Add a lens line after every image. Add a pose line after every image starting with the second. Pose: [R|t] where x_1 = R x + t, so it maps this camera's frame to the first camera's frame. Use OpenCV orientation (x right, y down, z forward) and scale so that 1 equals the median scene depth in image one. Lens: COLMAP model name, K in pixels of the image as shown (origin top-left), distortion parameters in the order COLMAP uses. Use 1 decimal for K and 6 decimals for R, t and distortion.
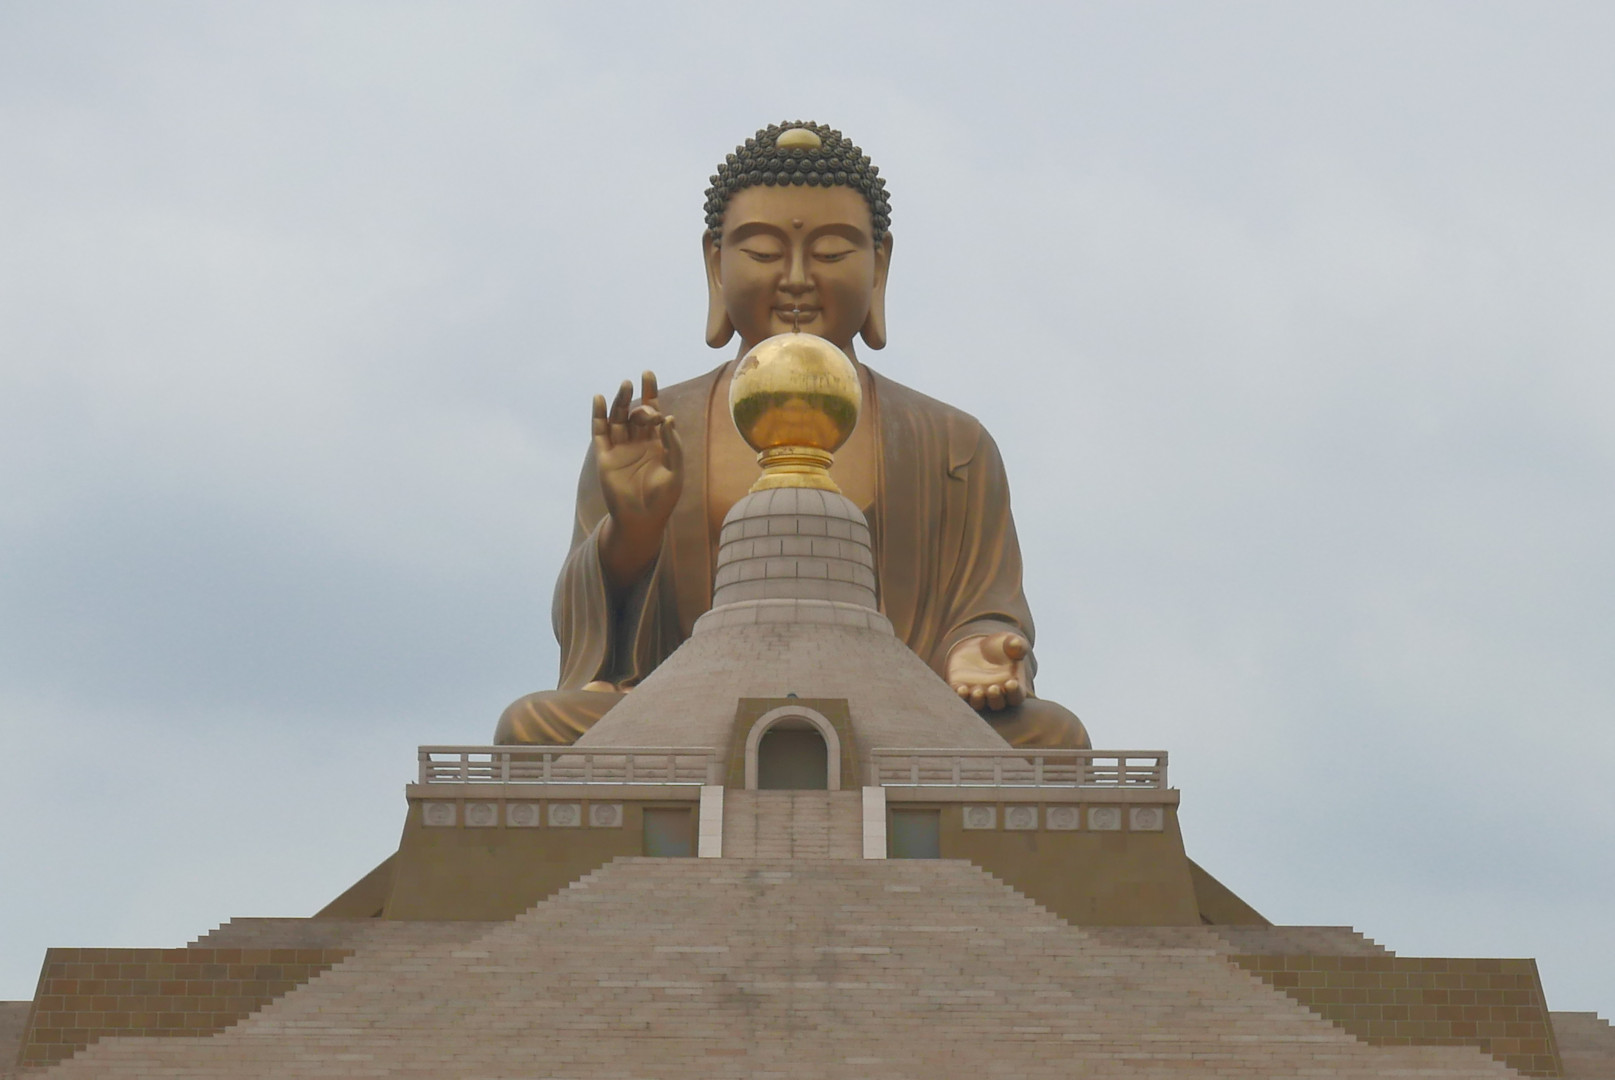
lens RADIAL K [[6685.7, 0, 819.1], [0, 6685.7, 535.1], [0, 0, 1]] dist [0.138614, 0.000000]
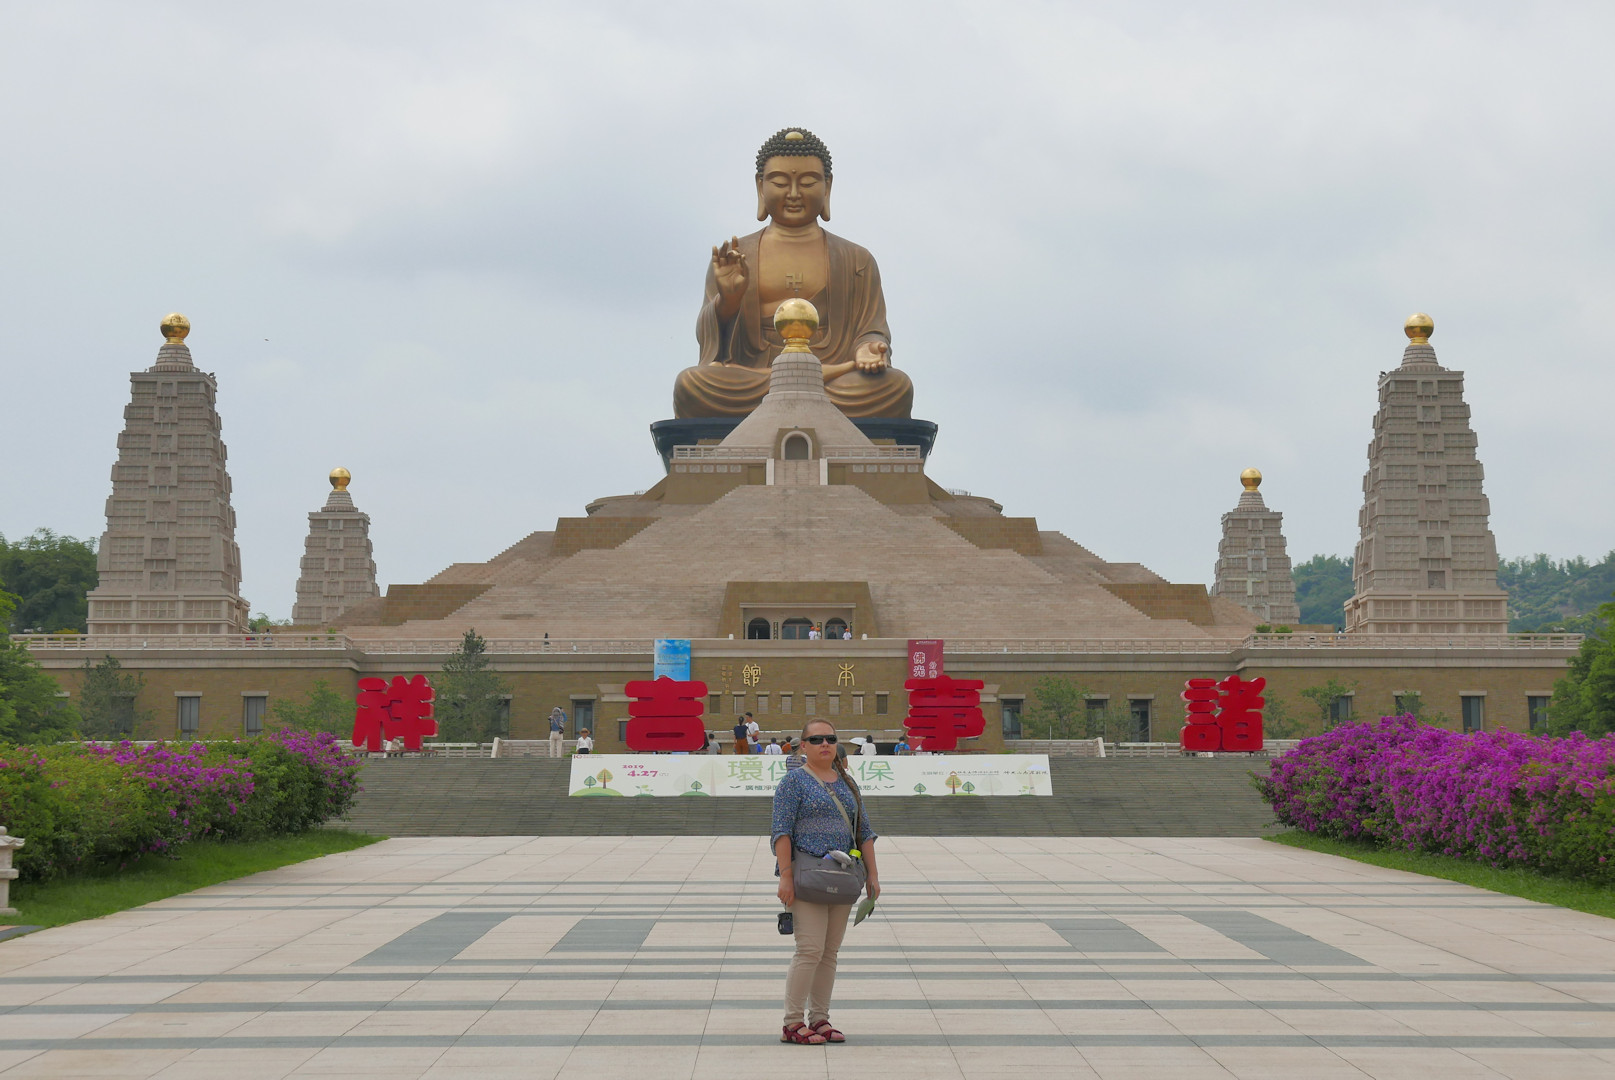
lens RADIAL K [[3597.7, 0, 797.5], [0, 3597.7, 530.9], [0, 0, 1]] dist [0.278615, 0.000000]
pose [[0.999975, -0.006837, -0.001839, -0.000758], [0.006990, 0.994692, 0.102660, -0.091438], [0.001128, -0.102670, 0.994715, -0.590273]]
